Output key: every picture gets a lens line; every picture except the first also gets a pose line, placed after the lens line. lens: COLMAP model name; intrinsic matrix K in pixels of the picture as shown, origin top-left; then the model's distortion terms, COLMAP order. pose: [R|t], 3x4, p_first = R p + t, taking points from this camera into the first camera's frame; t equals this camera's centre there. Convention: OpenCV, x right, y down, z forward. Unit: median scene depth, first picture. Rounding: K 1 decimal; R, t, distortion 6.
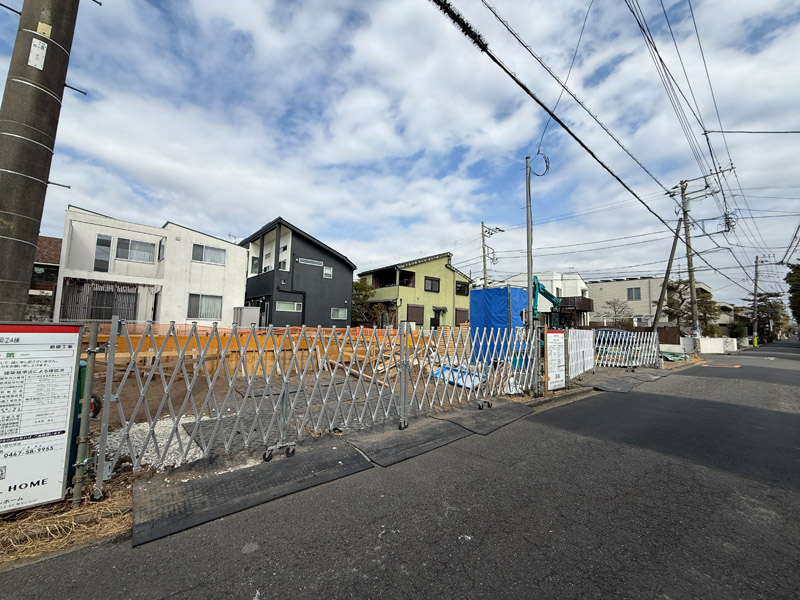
lens RADIAL K [[318.3, 0, 398.5], [0, 318.3, 301.9], [0, 0, 1]] dist [-0.000863, 0.000082]
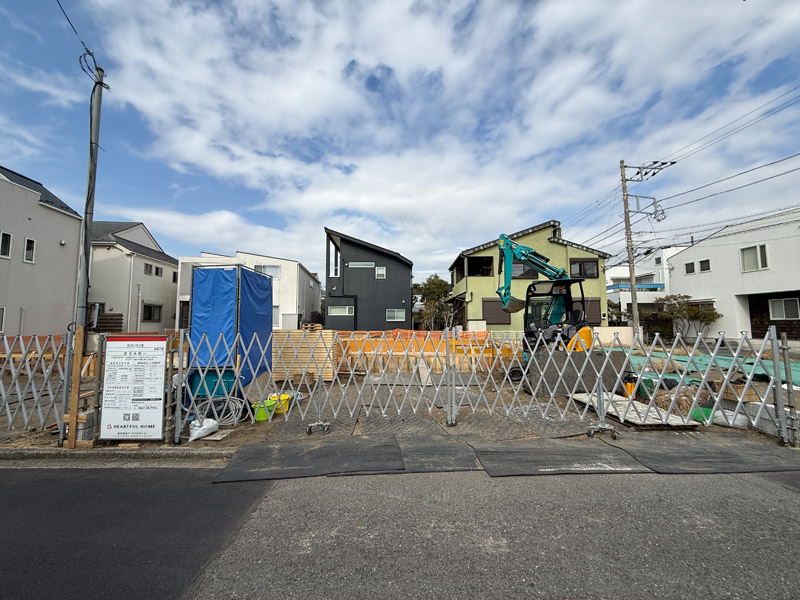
lens RADIAL K [[318.3, 0, 398.5], [0, 318.3, 301.9], [0, 0, 1]] dist [-0.000863, 0.000082]
pose [[0.779703, -0.079333, -0.621104, 0.395193], [0.073286, 0.996686, -0.035306, 0.031436], [0.621846, -0.017990, 0.782933, 0.284283]]
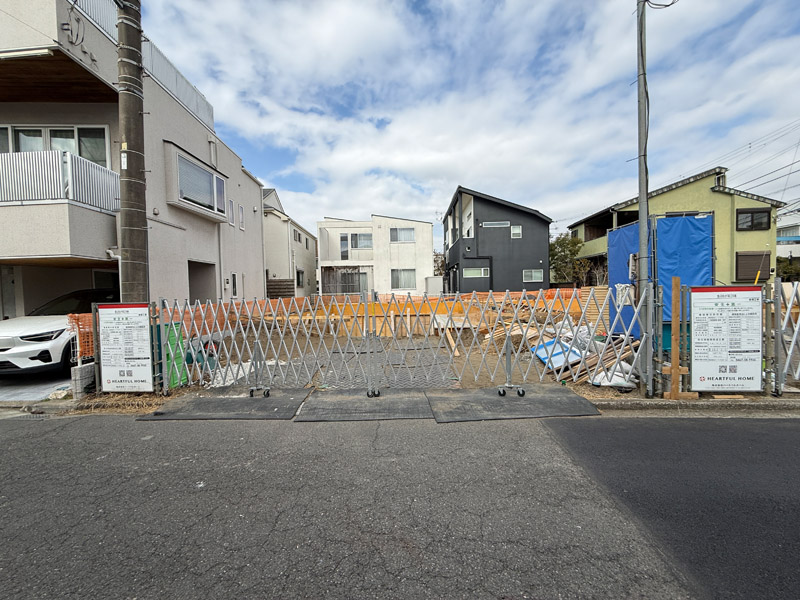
lens RADIAL K [[318.3, 0, 398.5], [0, 318.3, 301.9], [0, 0, 1]] dist [-0.000863, 0.000082]
pose [[0.725181, -0.018375, -0.688313, 0.158474], [0.094989, 0.992756, 0.073575, 0.008043], [0.681975, -0.118737, 0.721673, 0.077219]]
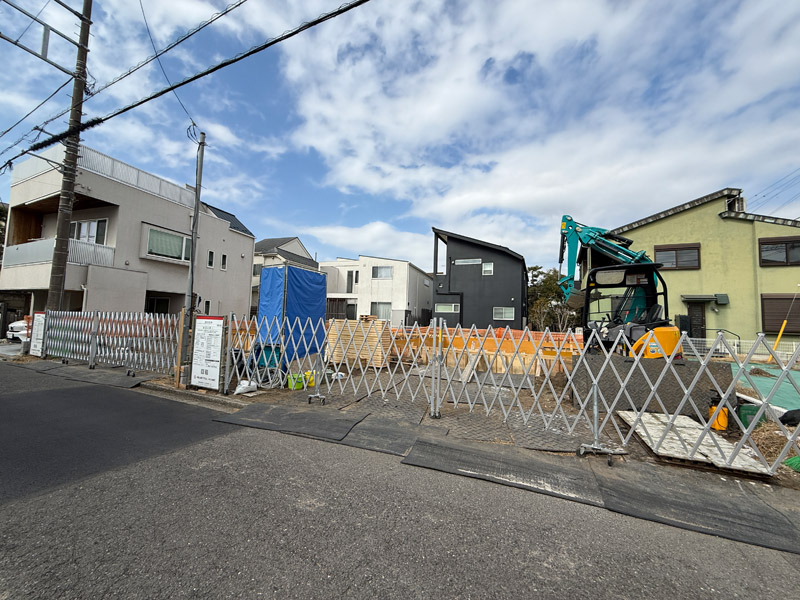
lens RADIAL K [[318.2, 0, 394.3], [0, 318.2, 289.6], [0, 0, 1]] dist [-0.000054, -0.000371]
pose [[0.434122, -0.109866, -0.894129, 0.462318], [0.042741, 0.993930, -0.101377, 0.046288], [0.899839, 0.005794, 0.436183, 0.355810]]
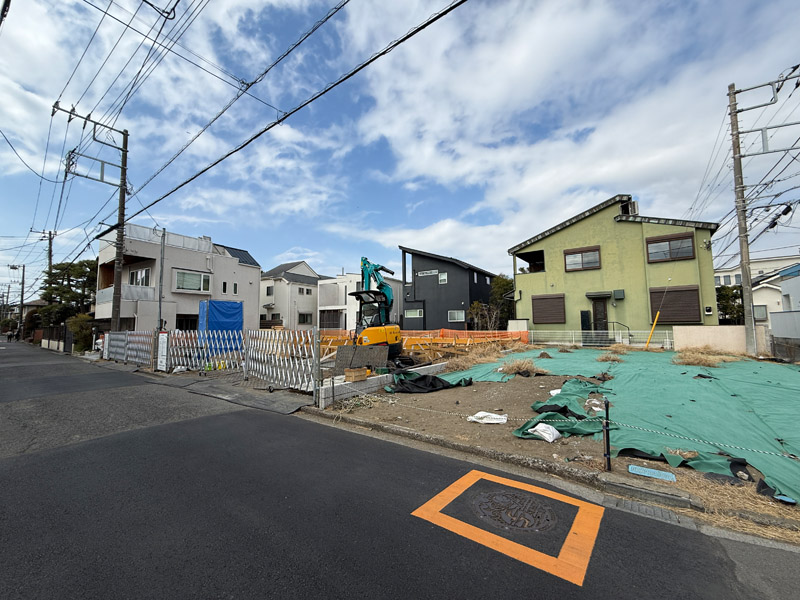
lens RADIAL K [[318.2, 0, 394.3], [0, 318.2, 289.6], [0, 0, 1]] dist [-0.000054, -0.000371]
pose [[0.250291, -0.146630, -0.957003, 0.731441], [0.086929, 0.987876, -0.128626, 0.065480], [0.964260, -0.050997, 0.260003, 0.557833]]
